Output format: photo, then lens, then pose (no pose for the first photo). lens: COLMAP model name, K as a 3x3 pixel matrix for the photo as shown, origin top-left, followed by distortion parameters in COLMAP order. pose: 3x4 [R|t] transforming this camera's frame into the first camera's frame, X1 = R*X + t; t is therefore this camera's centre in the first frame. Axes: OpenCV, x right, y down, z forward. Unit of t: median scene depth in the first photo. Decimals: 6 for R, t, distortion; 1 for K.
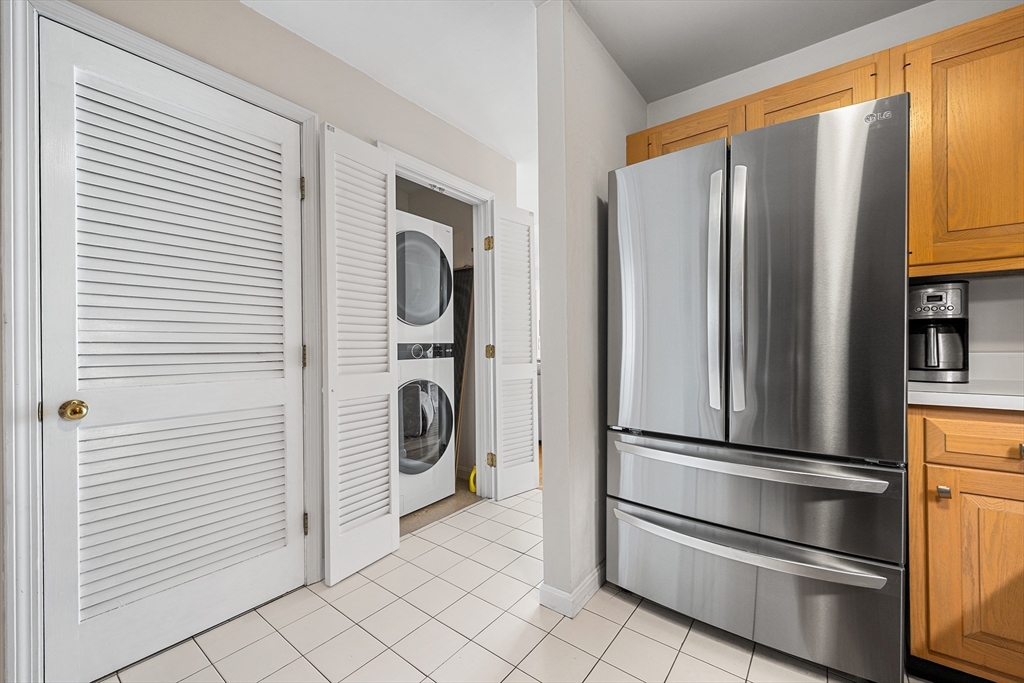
lens RADIAL K [[411.1, 0, 508.6], [0, 411.1, 346.3], [0, 0, 1]] dist [-0.002848, -0.000109]
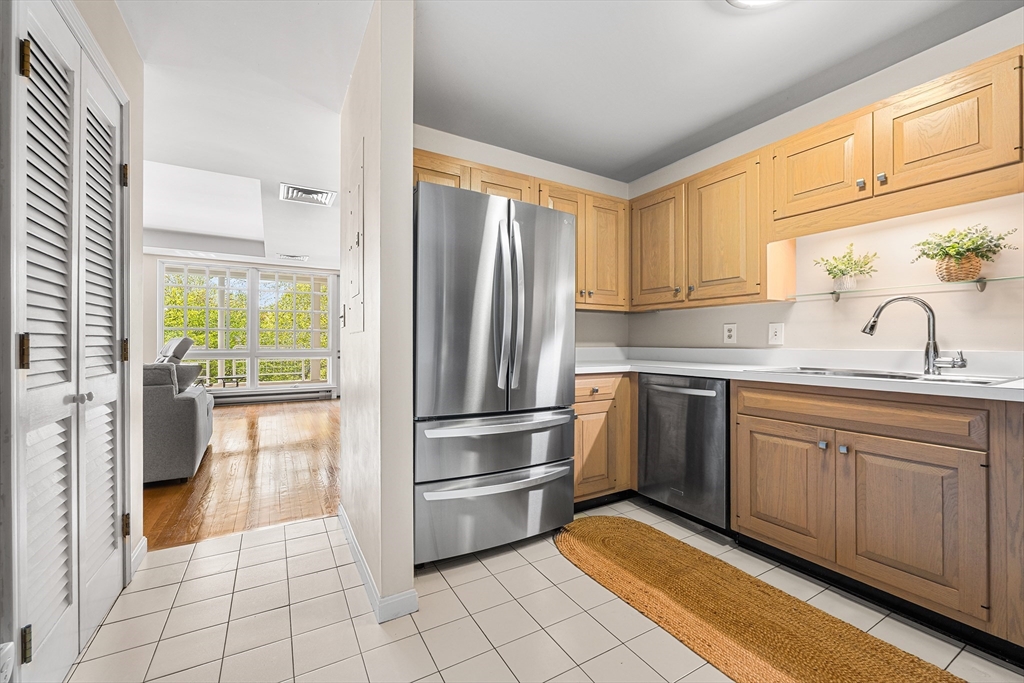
lens RADIAL K [[411.1, 0, 508.2], [0, 411.1, 340.8], [0, 0, 1]] dist [-0.002848, -0.000109]
pose [[0.372621, 0.011050, 0.927918, -0.722480], [-0.003280, 0.999939, -0.010590, 0.005243], [-0.927978, 0.000902, 0.372635, 0.416320]]
